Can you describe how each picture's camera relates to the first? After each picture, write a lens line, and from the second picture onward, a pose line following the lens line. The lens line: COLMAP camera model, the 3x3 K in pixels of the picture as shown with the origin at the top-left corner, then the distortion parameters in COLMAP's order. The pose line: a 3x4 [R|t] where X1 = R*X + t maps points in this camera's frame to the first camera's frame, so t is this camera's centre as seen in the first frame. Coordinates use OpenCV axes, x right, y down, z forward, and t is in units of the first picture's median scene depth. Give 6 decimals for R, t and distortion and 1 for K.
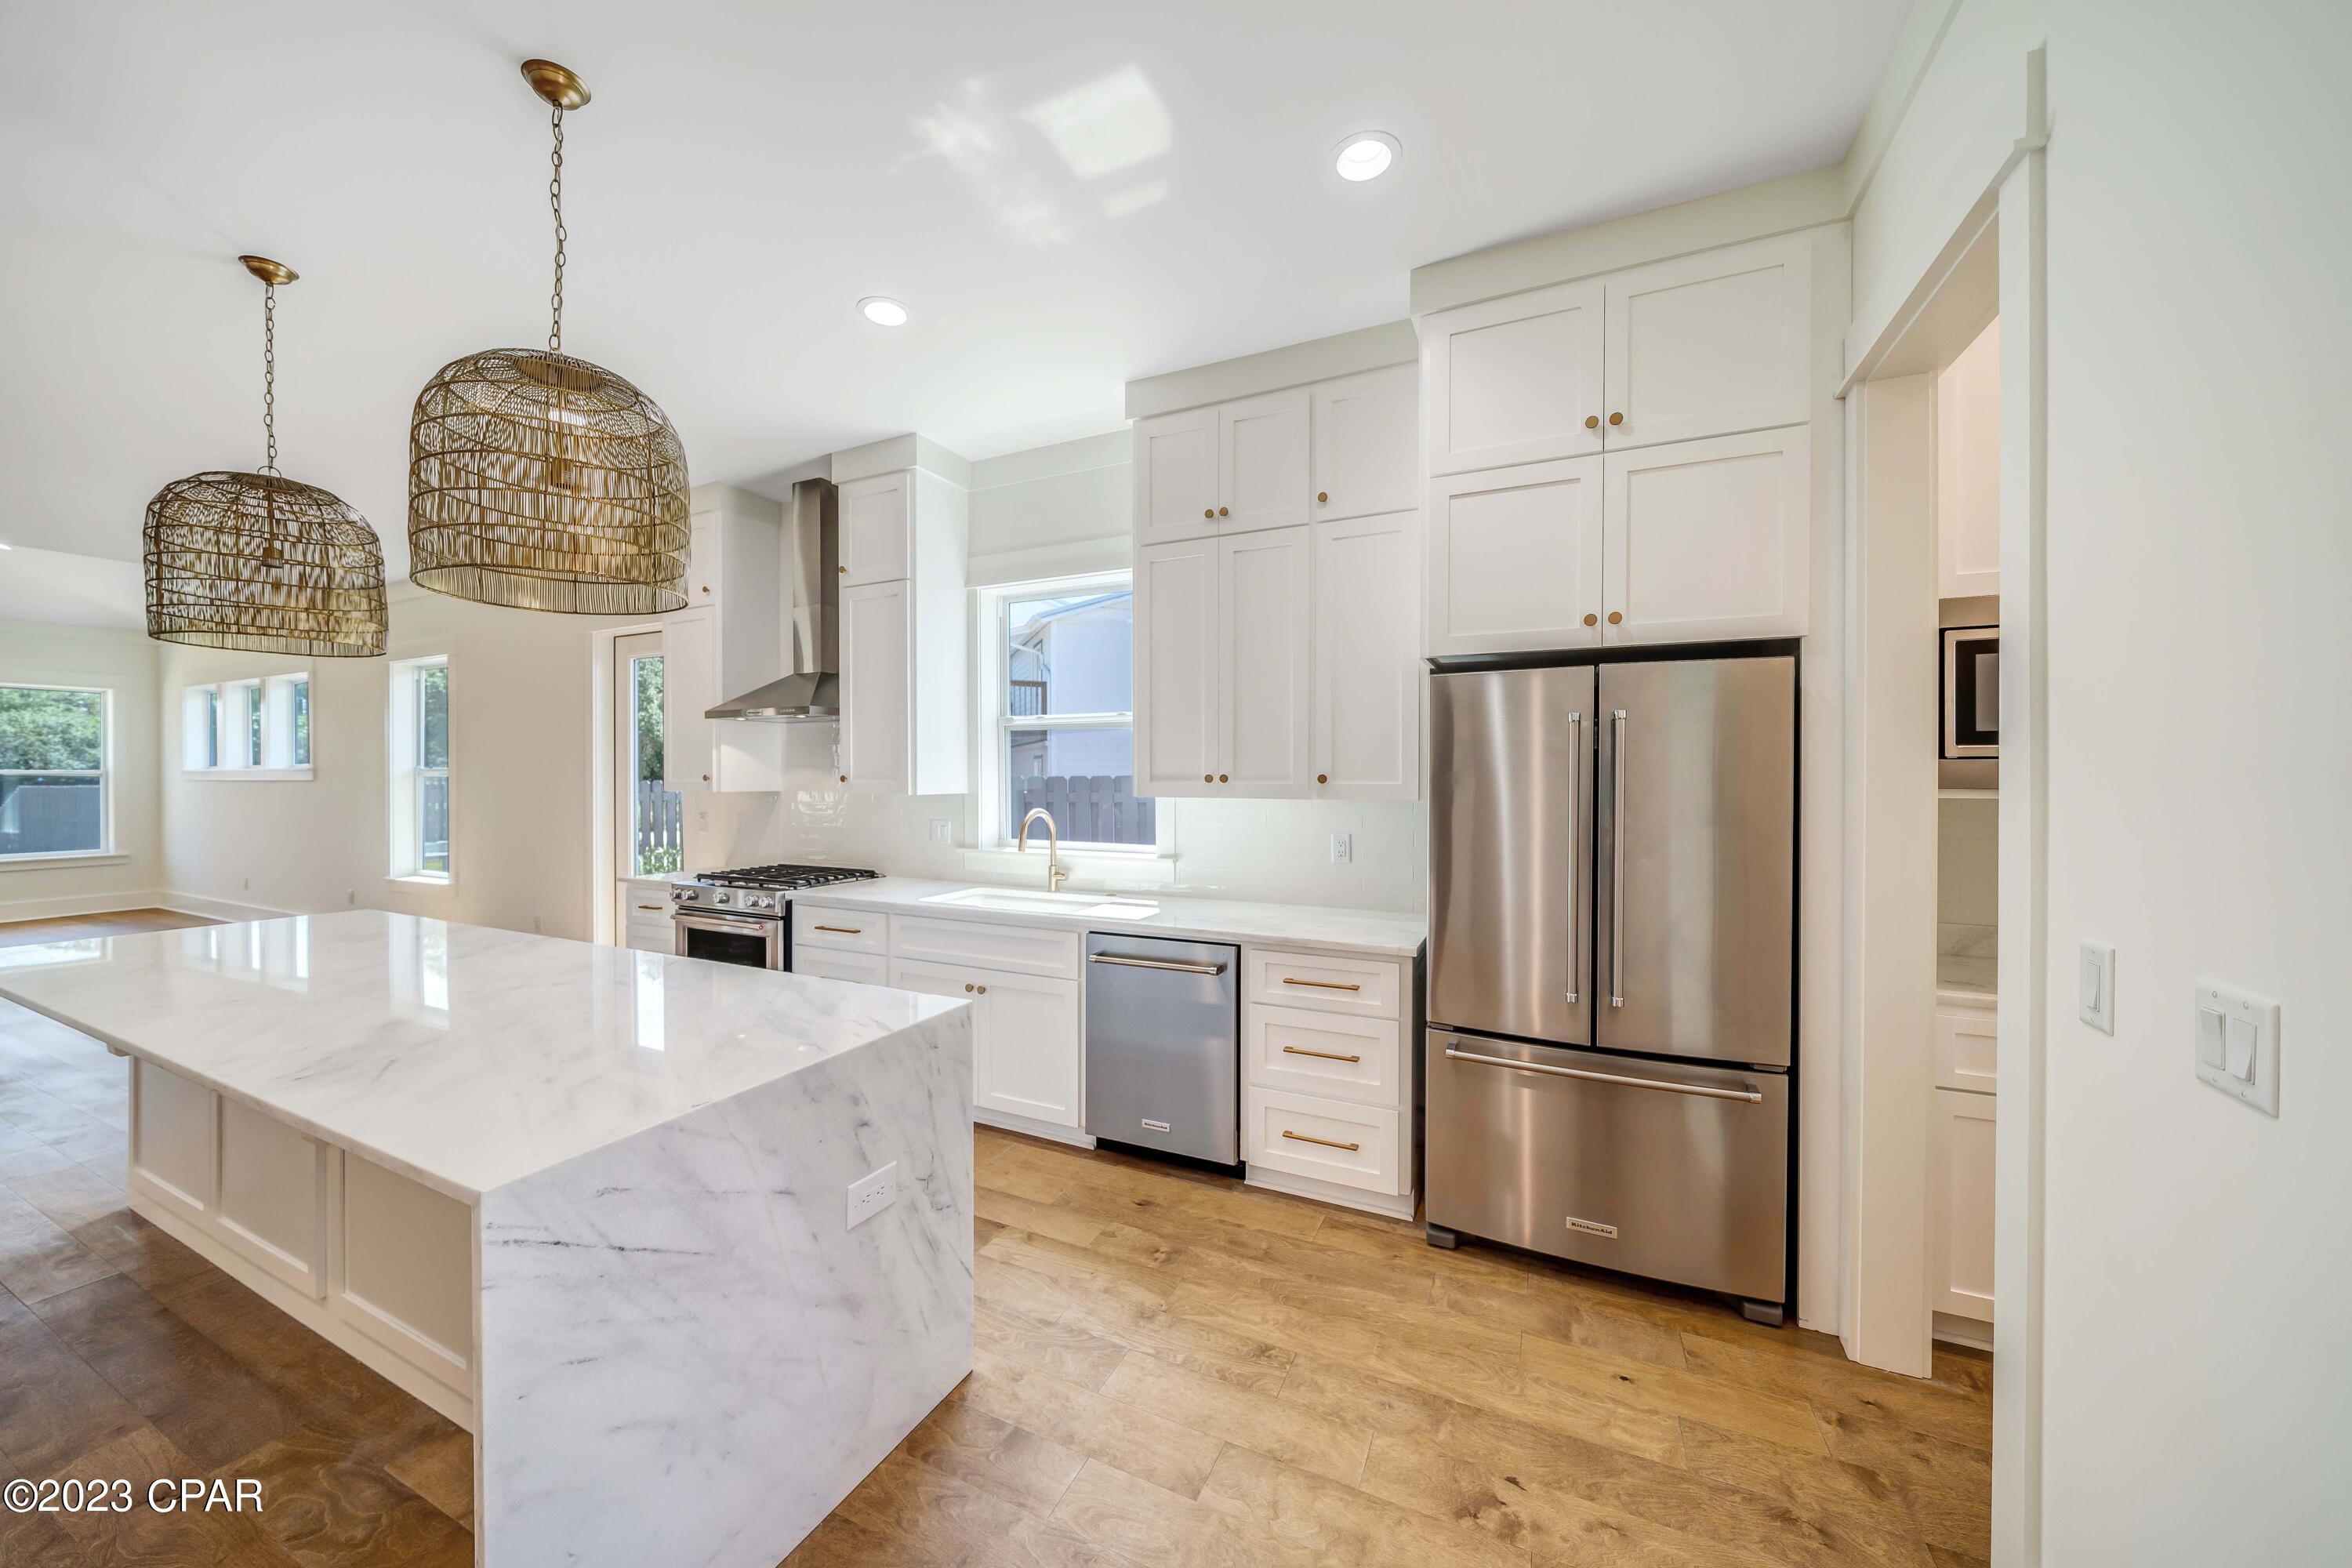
lens RADIAL K [[830.2, 0, 1168.6], [0, 830.2, 775.8], [0, 0, 1]] dist [-0.005696, -0.000193]
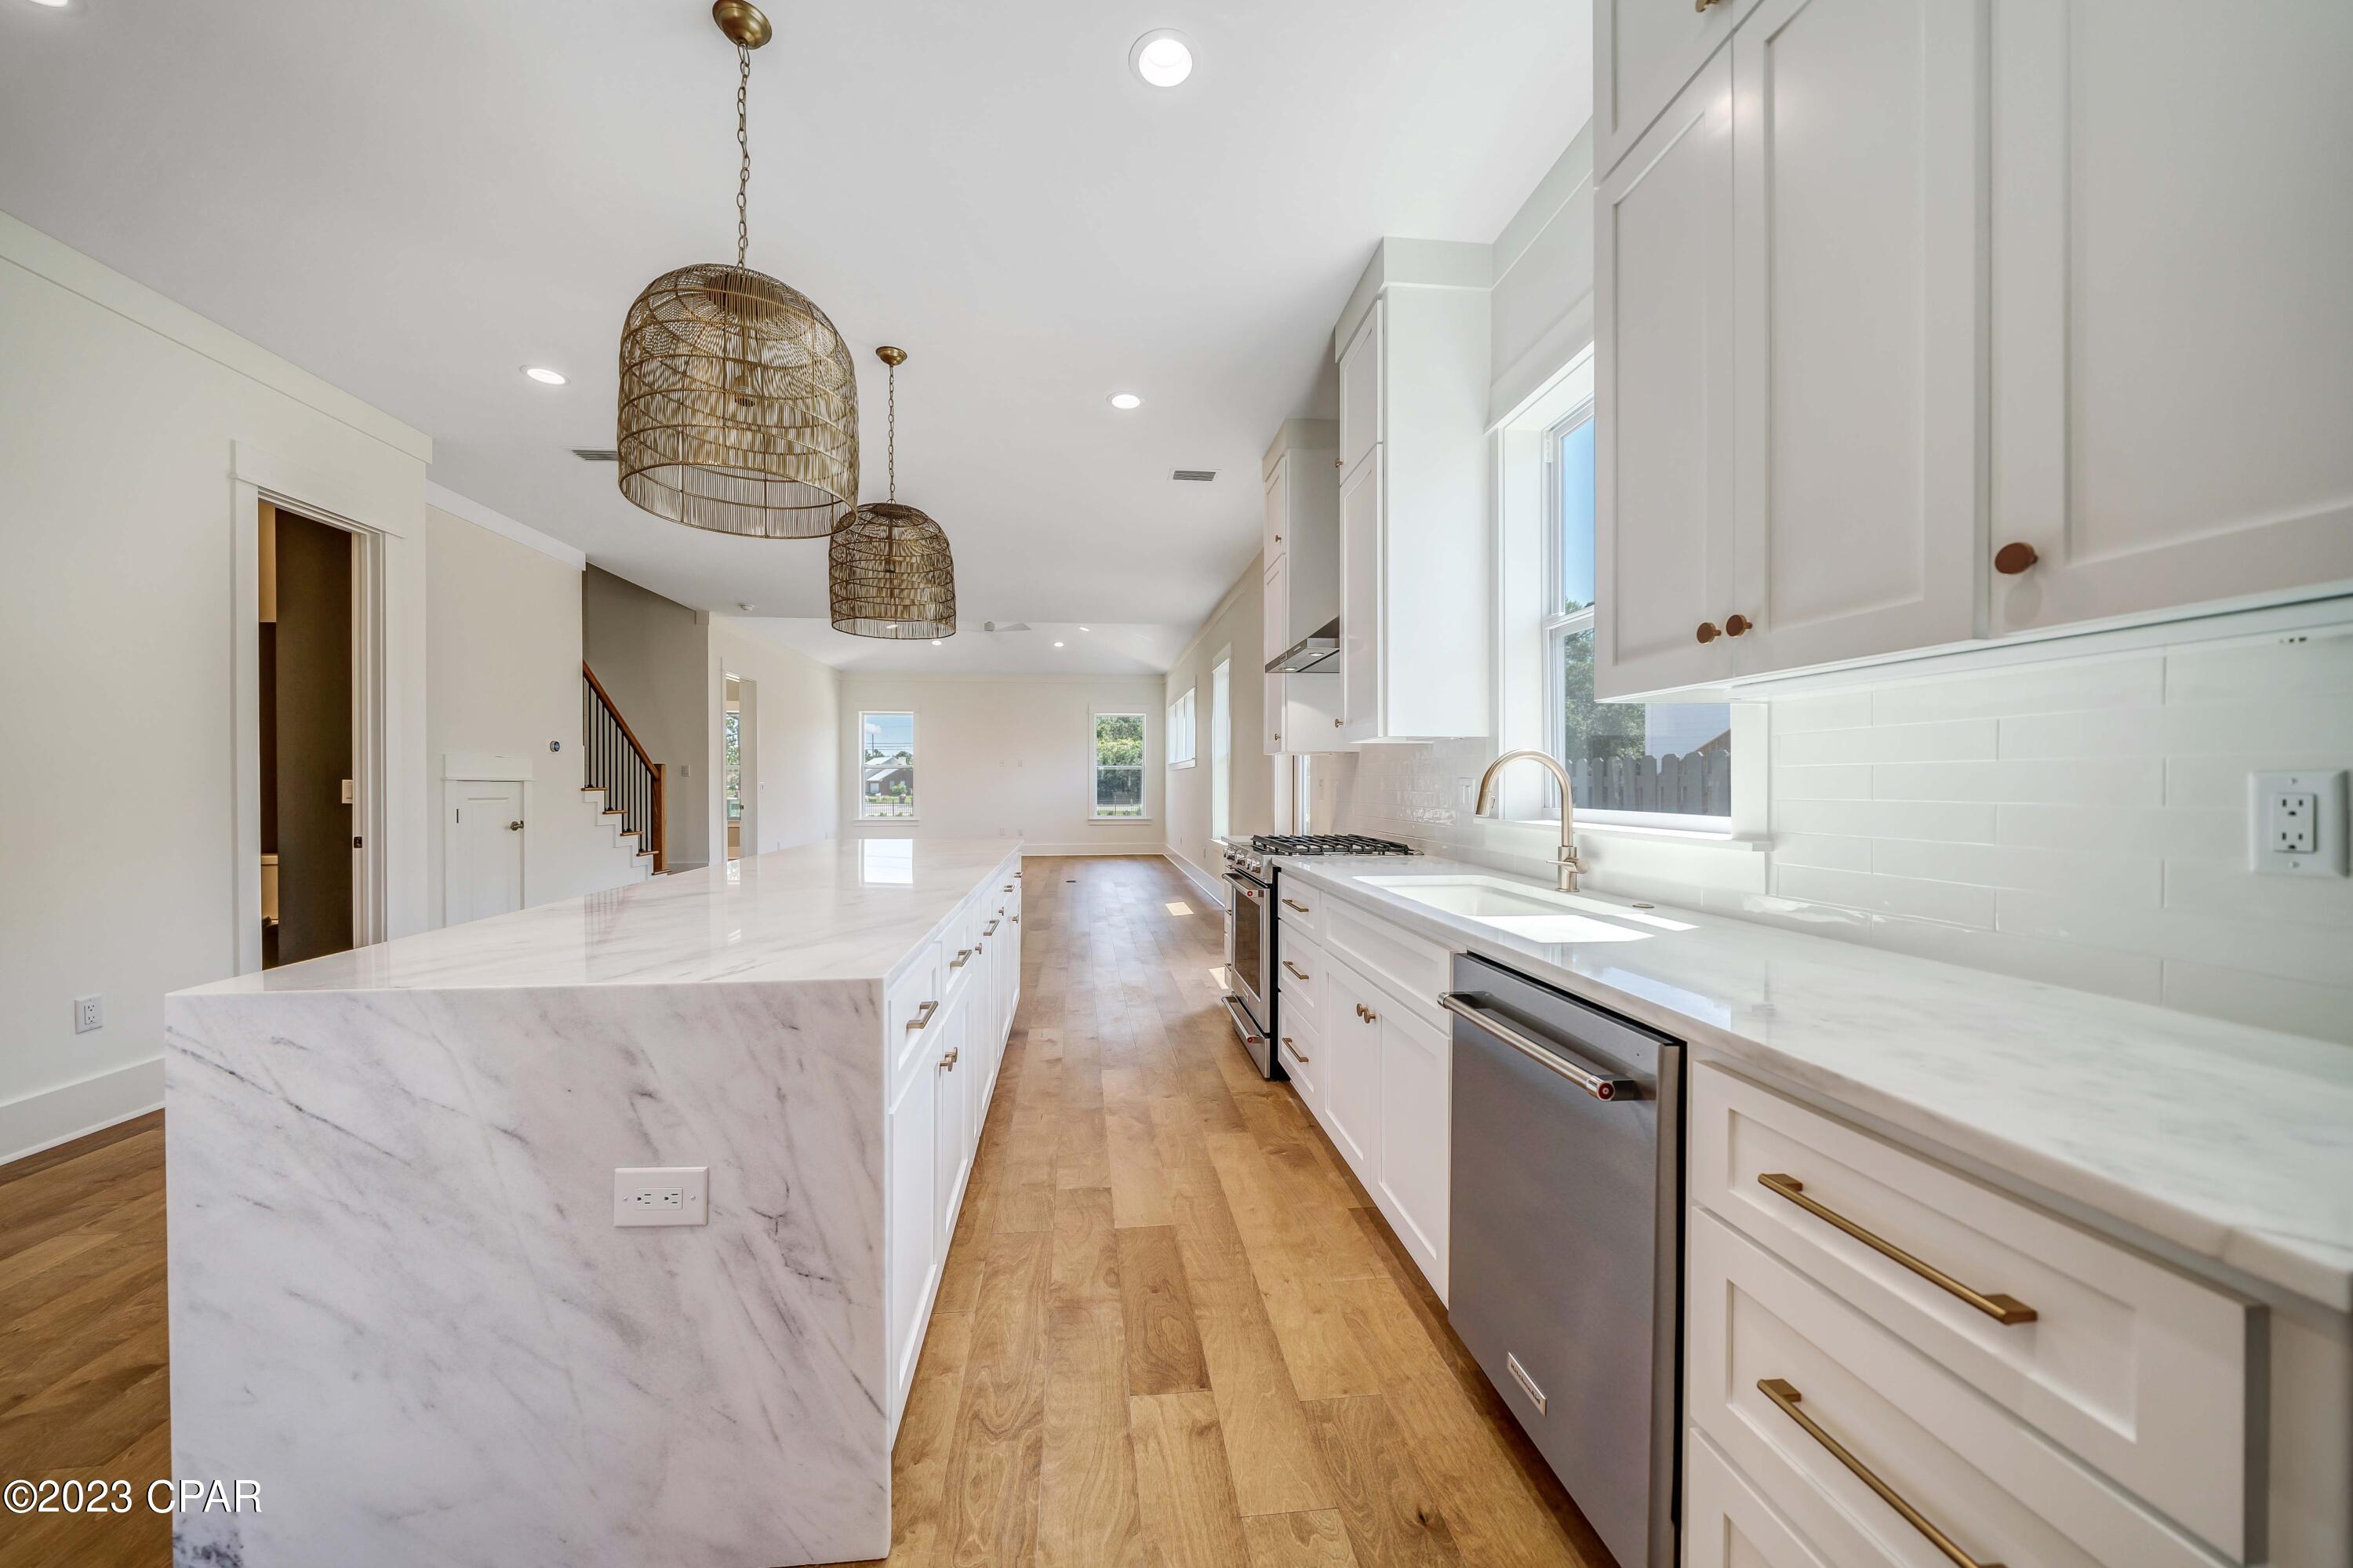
lens RADIAL K [[830.5, 0, 1165.0], [0, 830.5, 788.2], [0, 0, 1]] dist [-0.005696, -0.000193]
pose [[0.511762, 0.004903, -0.859113, 0.340929], [-0.003739, 0.999987, 0.003479, 0.102852], [0.859119, 0.001432, 0.511773, 0.710481]]
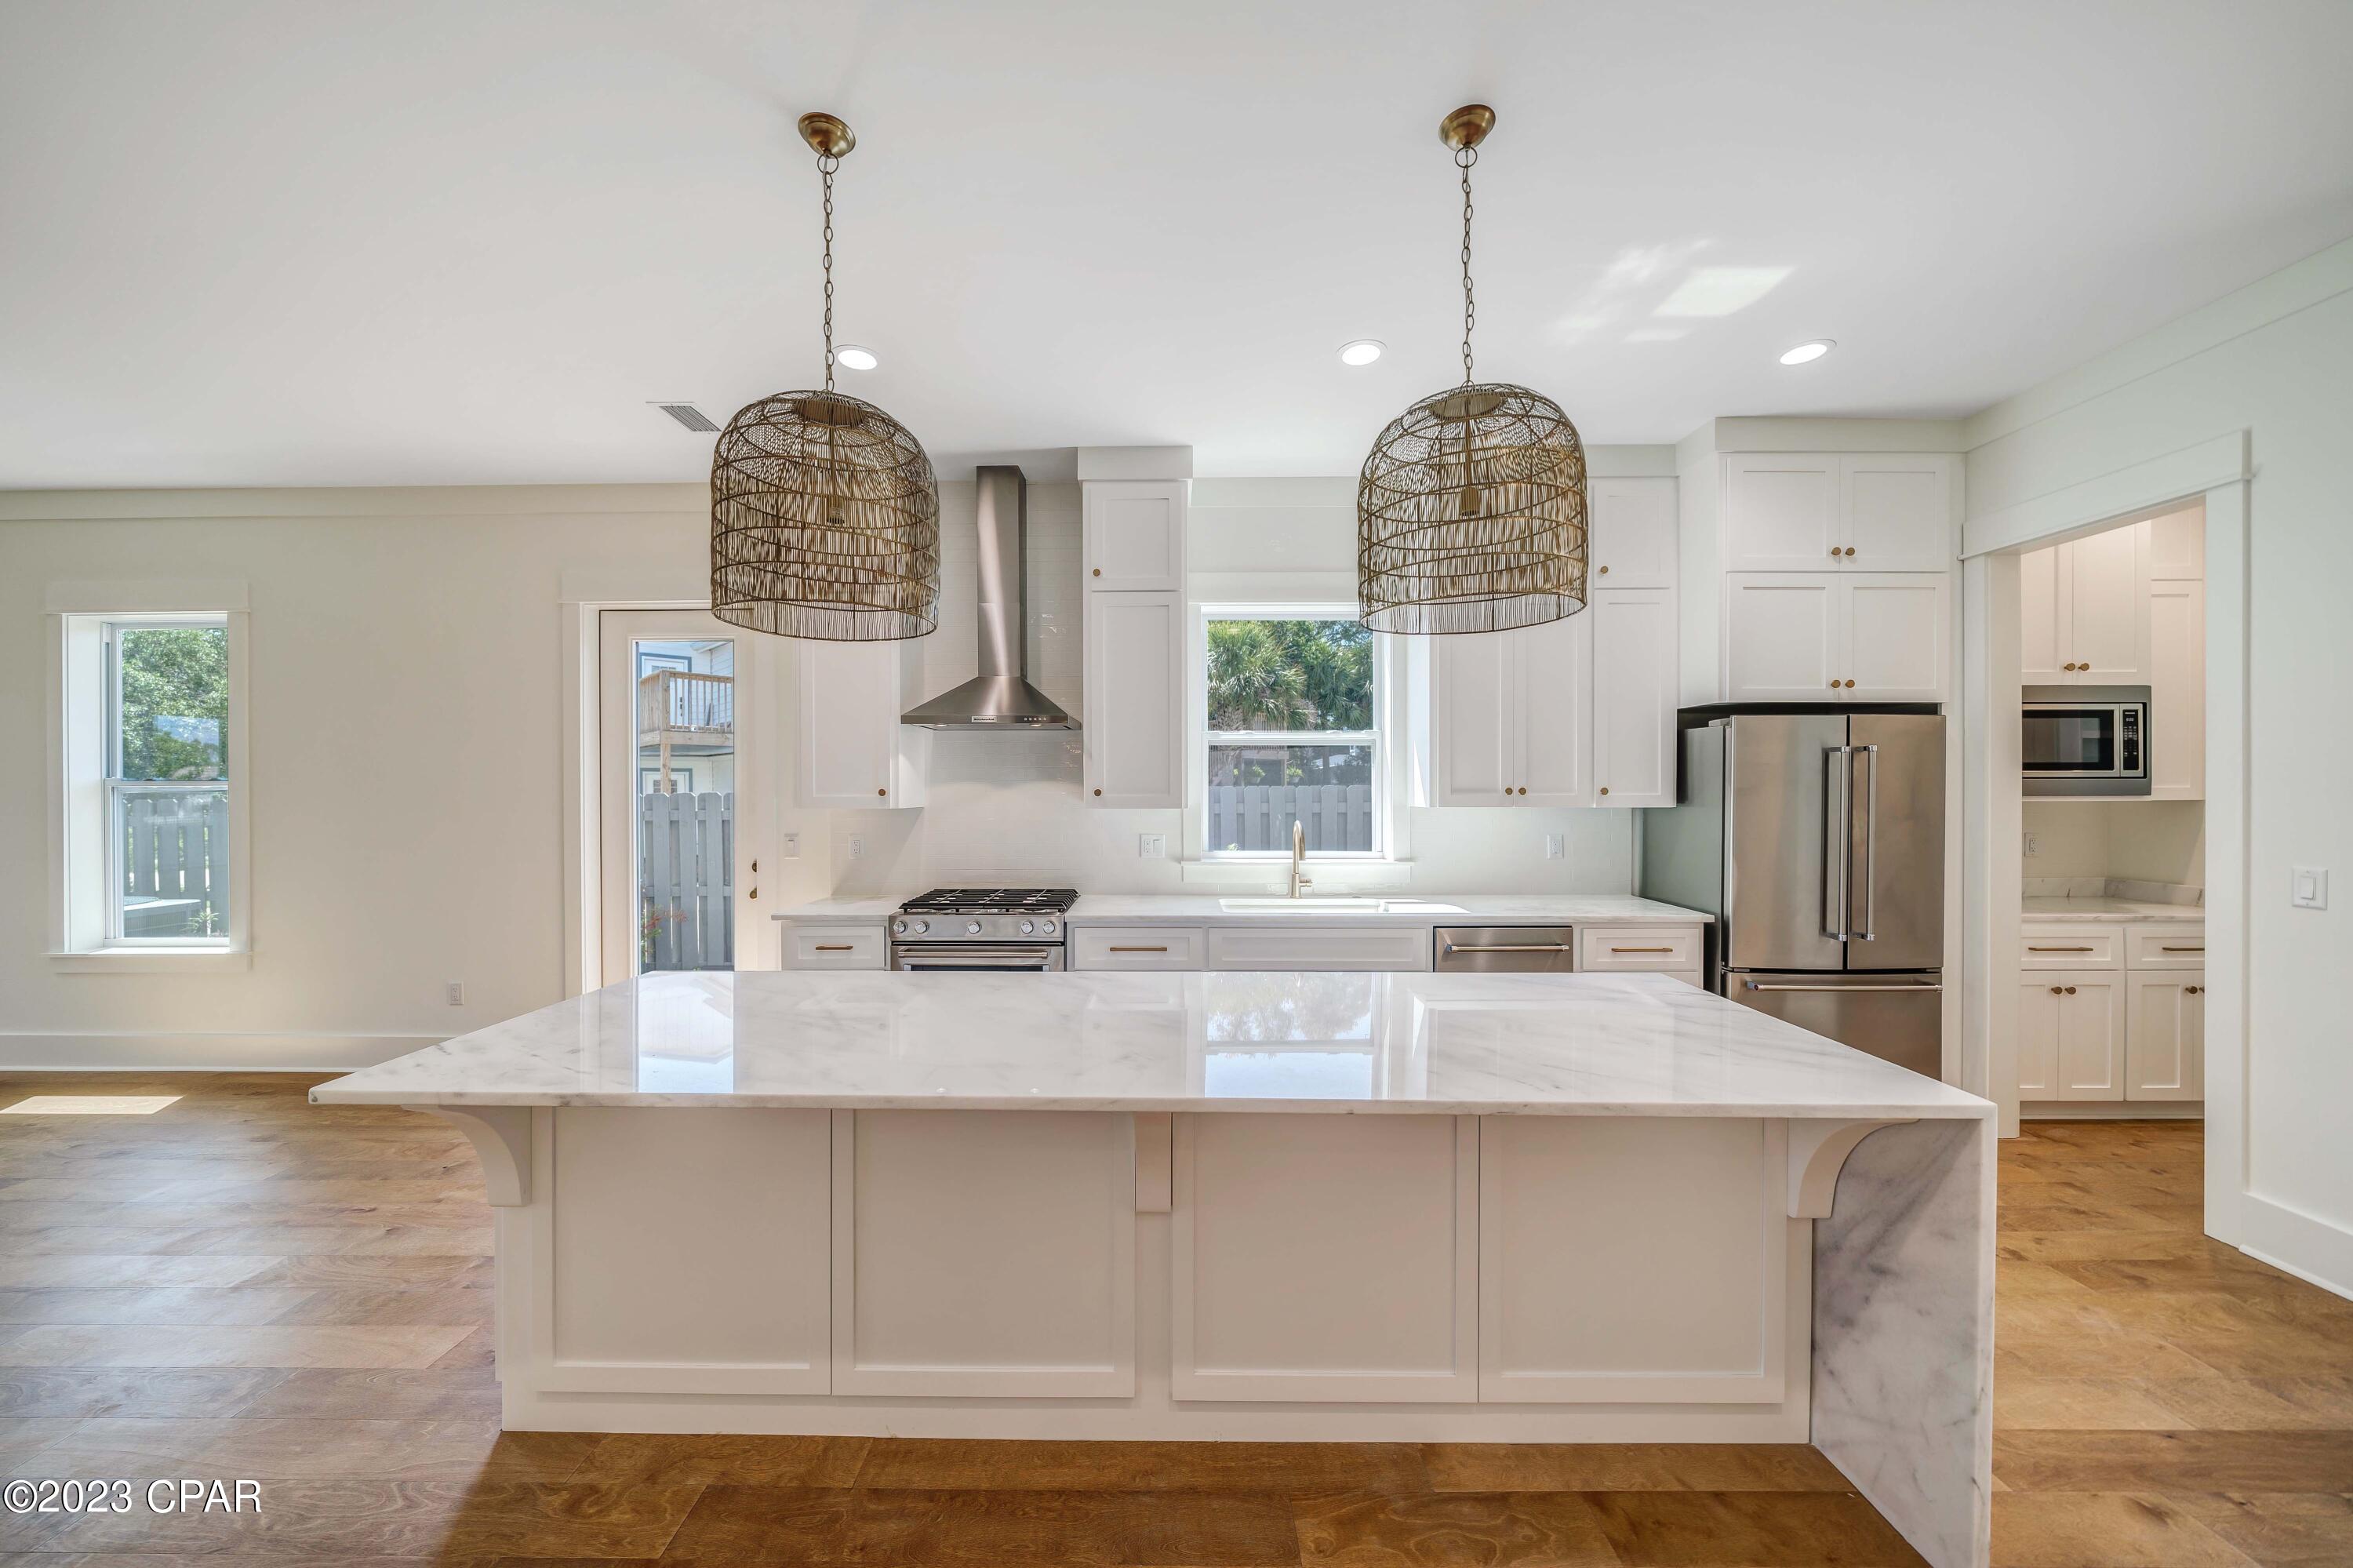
lens RADIAL K [[830.5, 0, 1173.5], [0, 830.5, 784.2], [0, 0, 1]] dist [-0.005696, -0.000193]
pose [[0.902948, 0.000293, 0.429750, -1.156415], [0.002177, 0.999984, -0.005256, -0.002377], [-0.429745, 0.005682, 0.902932, 0.162361]]
